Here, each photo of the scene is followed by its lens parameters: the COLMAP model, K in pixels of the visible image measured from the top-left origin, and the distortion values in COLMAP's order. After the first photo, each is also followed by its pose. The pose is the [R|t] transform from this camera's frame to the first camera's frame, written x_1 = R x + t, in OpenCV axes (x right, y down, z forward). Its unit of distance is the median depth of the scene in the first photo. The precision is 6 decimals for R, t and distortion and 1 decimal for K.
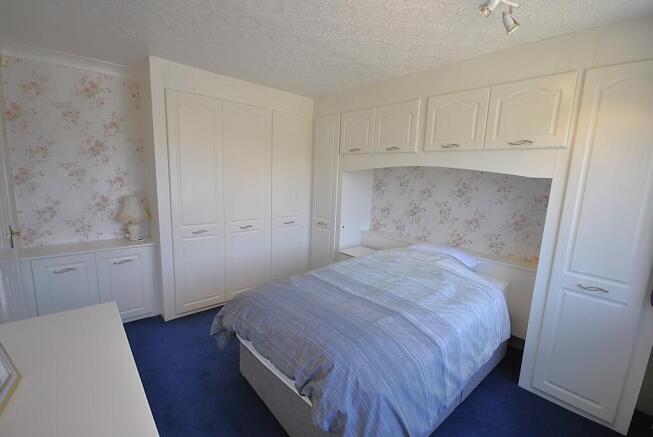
lens RADIAL K [[297.4, 0, 326.5], [0, 297.4, 218.5], [0, 0, 1]] dist [0.000967, 0.000029]
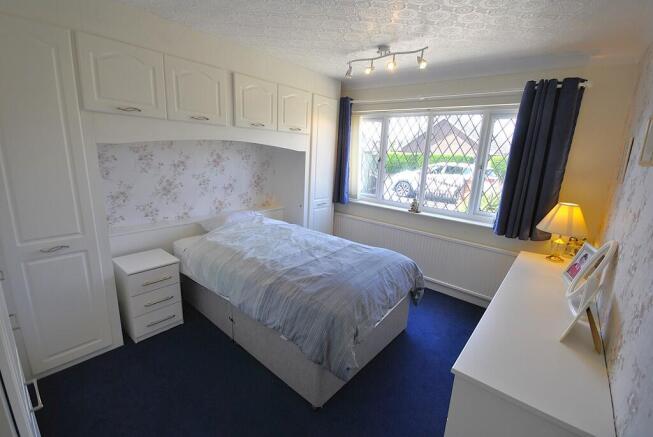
lens RADIAL K [[279.8, 0, 324.7], [0, 279.8, 203.6], [0, 0, 1]] dist [-0.000941, -0.000063]
pose [[-0.146452, -0.210883, 0.966478, -0.626574], [0.114434, 0.966842, 0.228303, -0.130596], [-0.982577, 0.144033, -0.117464, 0.747008]]
